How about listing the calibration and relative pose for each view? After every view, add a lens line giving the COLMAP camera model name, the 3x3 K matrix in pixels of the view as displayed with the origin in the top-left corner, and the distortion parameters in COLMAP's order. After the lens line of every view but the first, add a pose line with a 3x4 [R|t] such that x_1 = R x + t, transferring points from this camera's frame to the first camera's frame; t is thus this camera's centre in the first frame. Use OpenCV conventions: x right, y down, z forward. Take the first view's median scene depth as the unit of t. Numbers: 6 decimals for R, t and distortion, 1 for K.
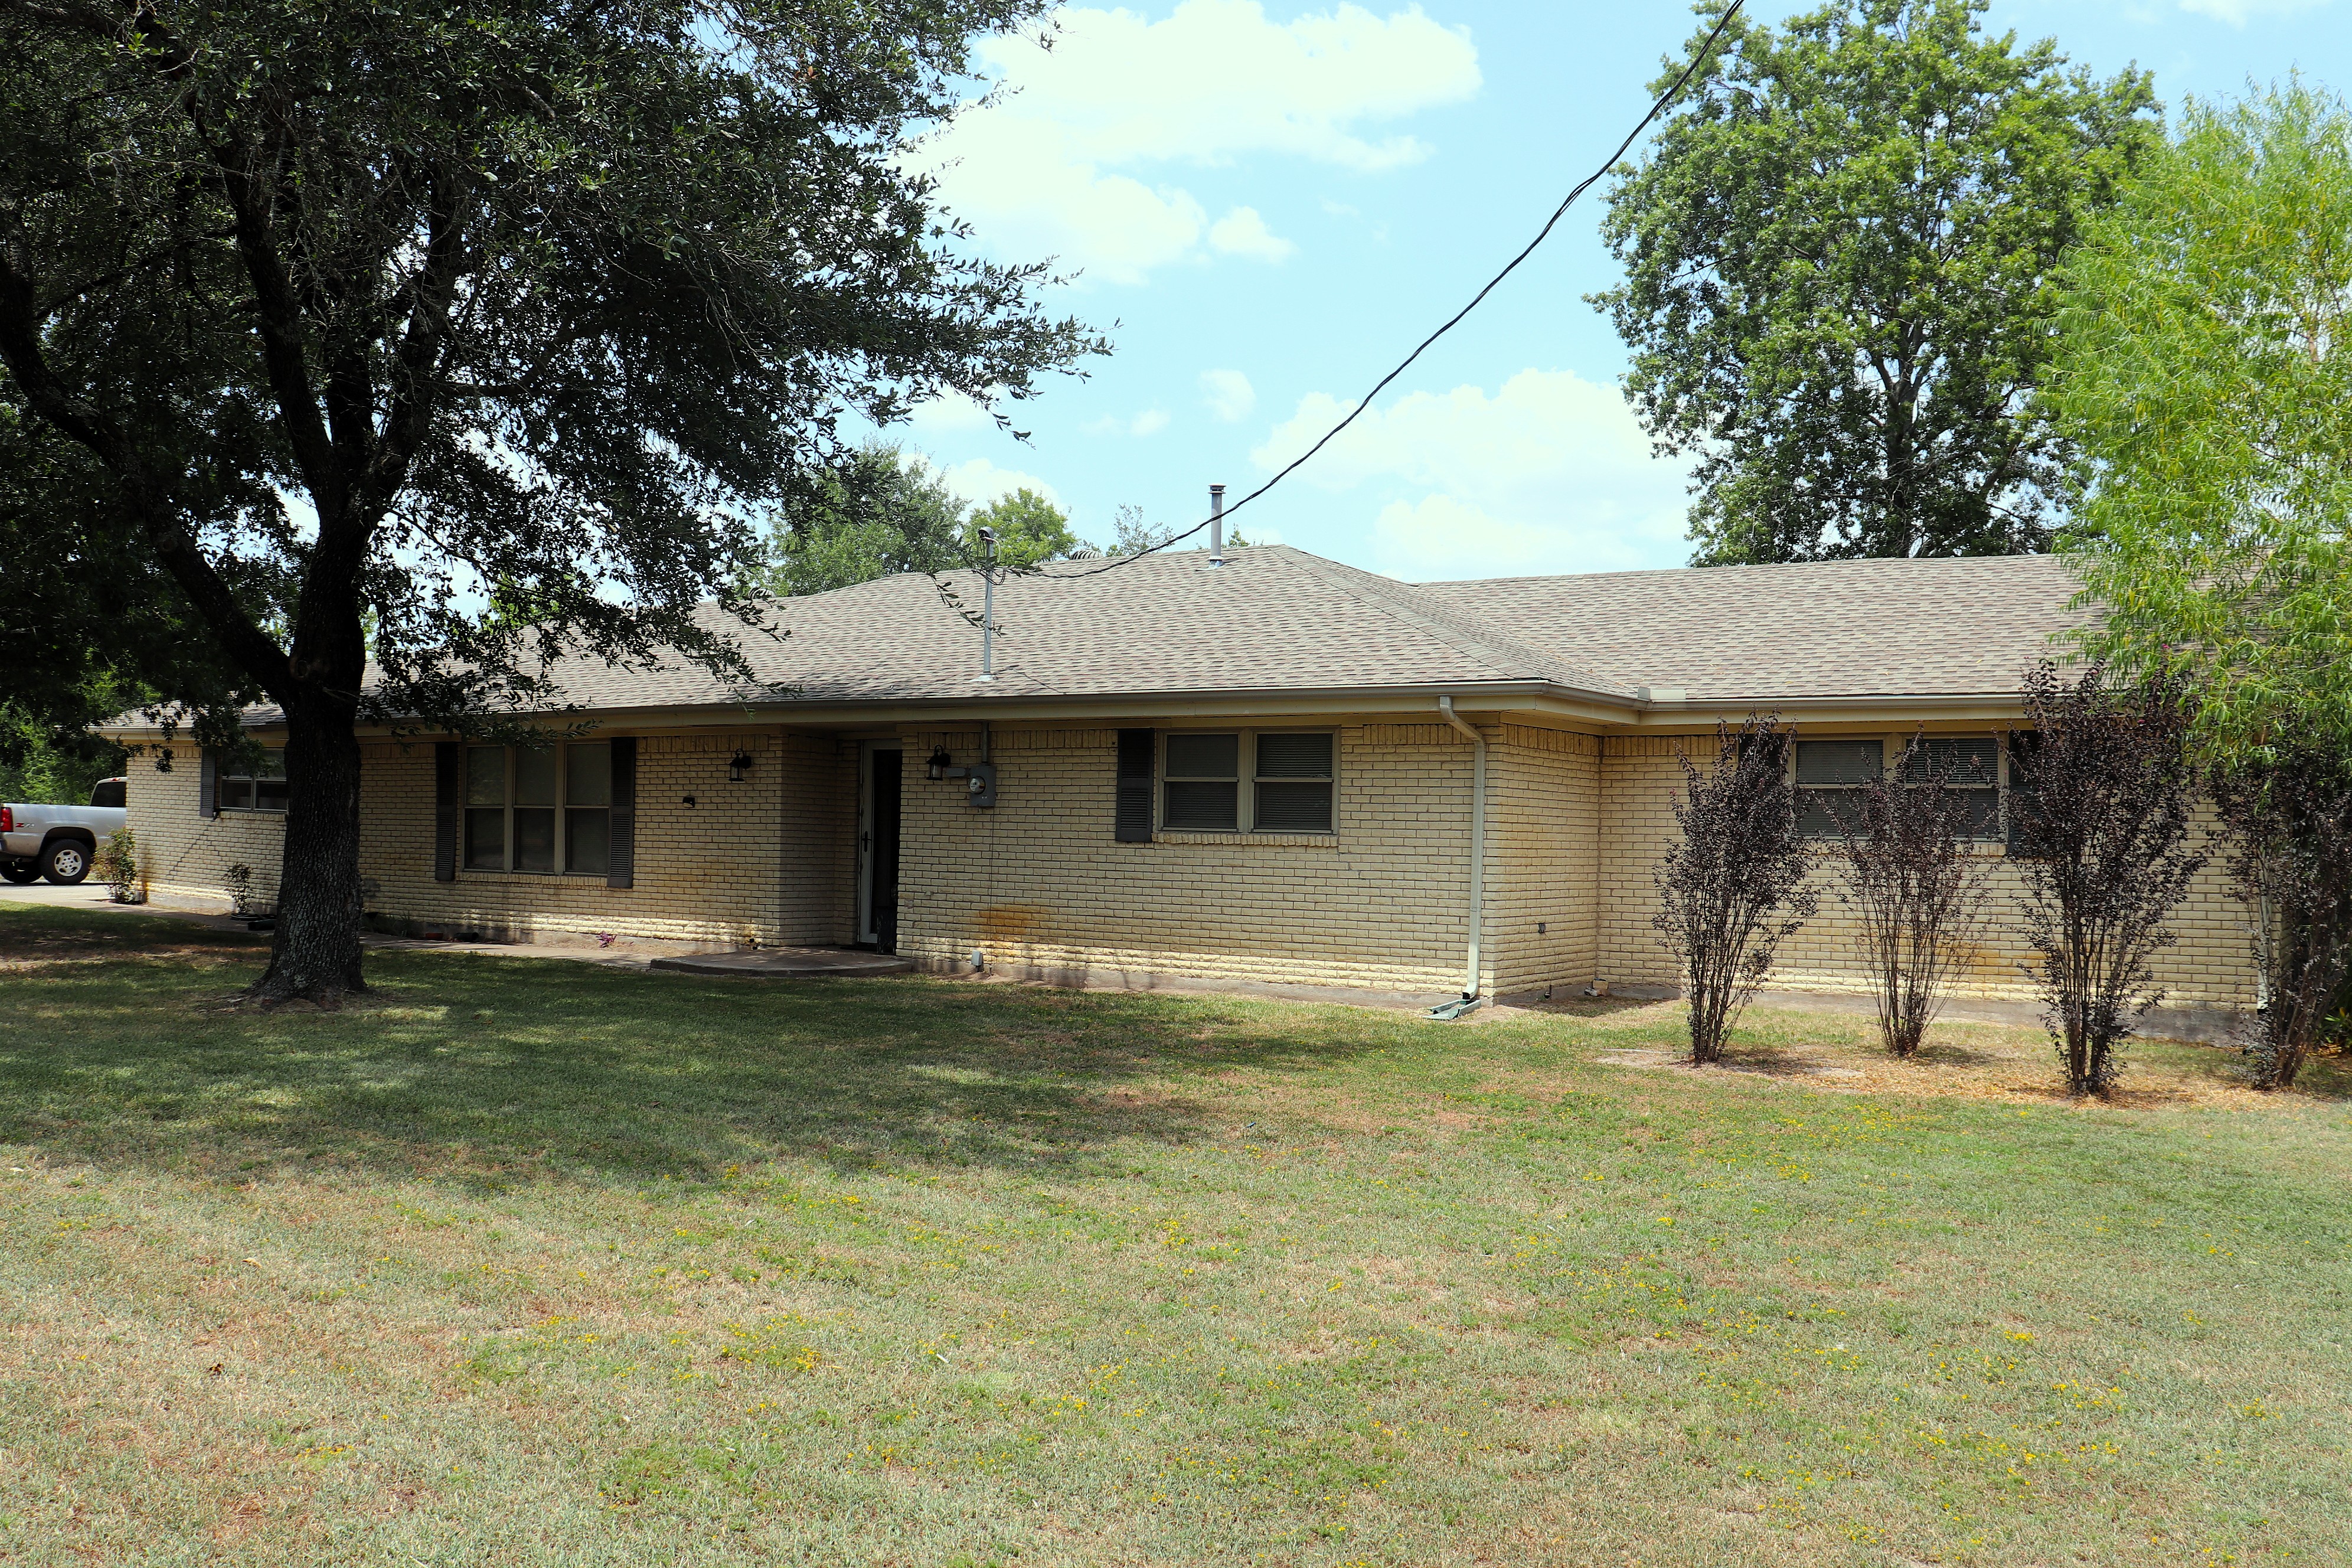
lens RADIAL K [[1970.1, 0, 1184.8], [0, 1970.1, 802.8], [0, 0, 1]] dist [-0.172973, 0.167730]
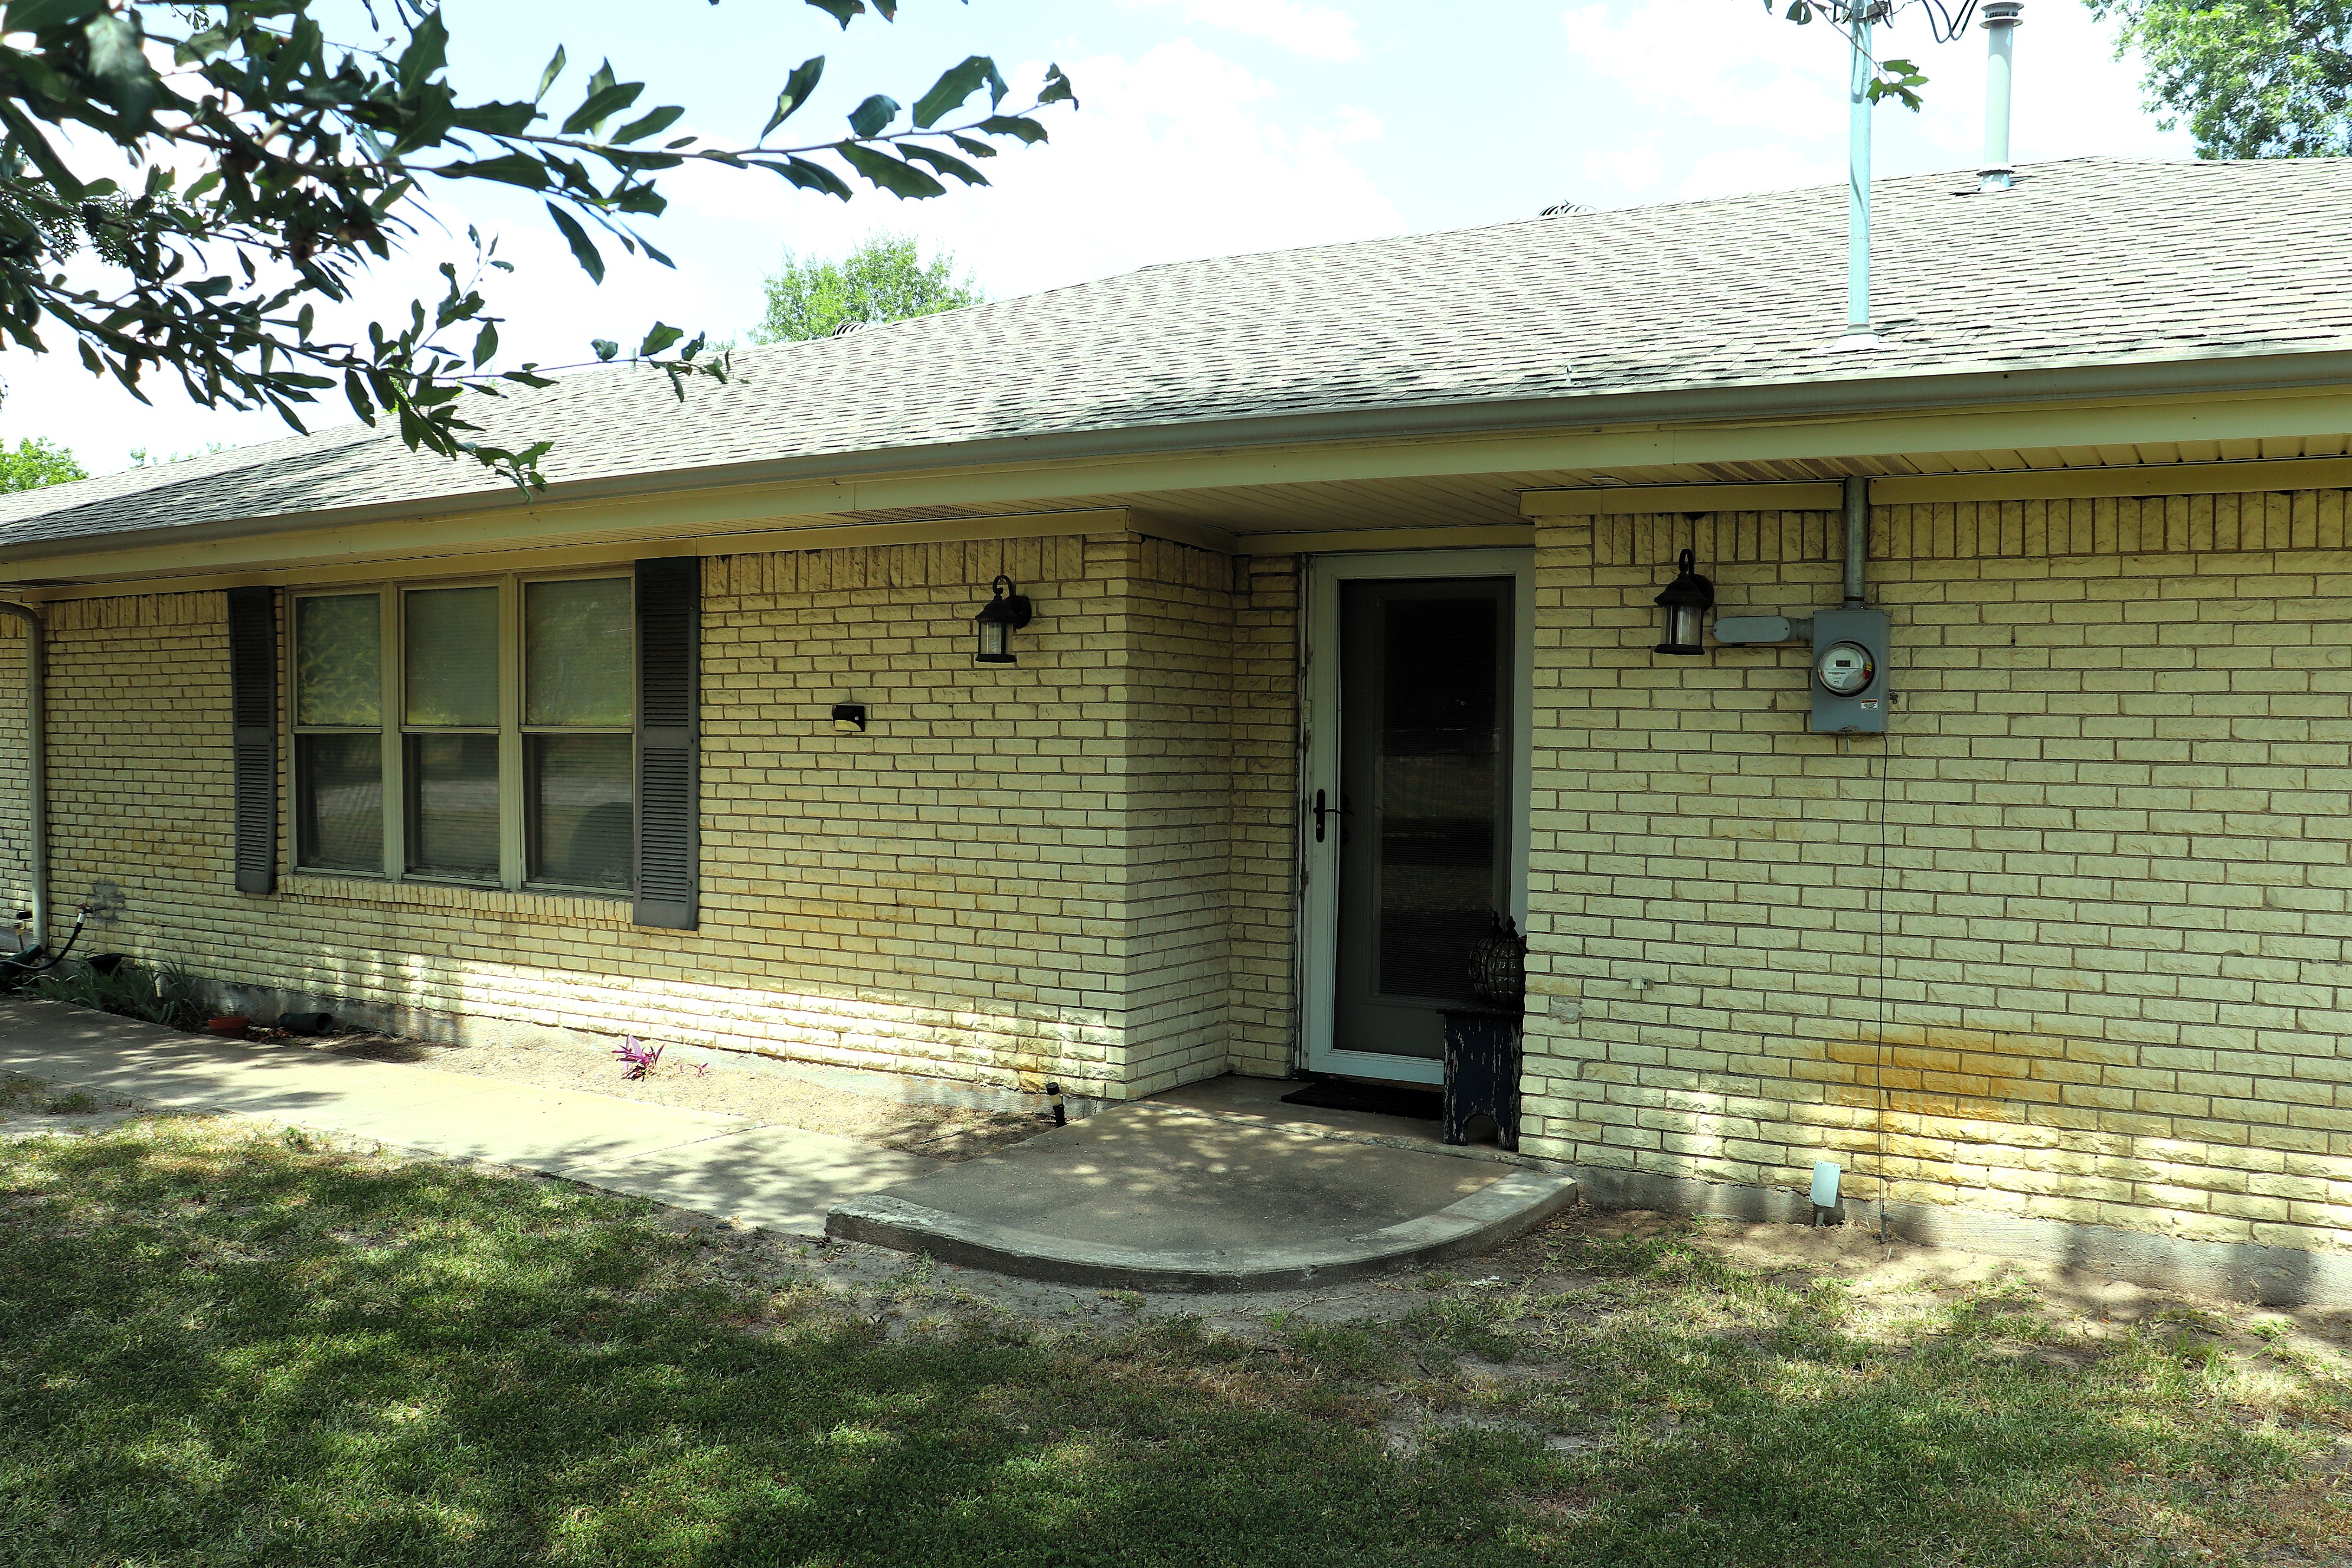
lens RADIAL K [[1970.1, 0, 1184.8], [0, 1970.1, 802.8], [0, 0, 1]] dist [-0.172973, 0.167730]
pose [[0.999240, -0.011420, 0.037258, -0.194146], [0.009228, 0.998247, 0.058469, -0.005510], [-0.037860, -0.058081, 0.997594, 0.581553]]
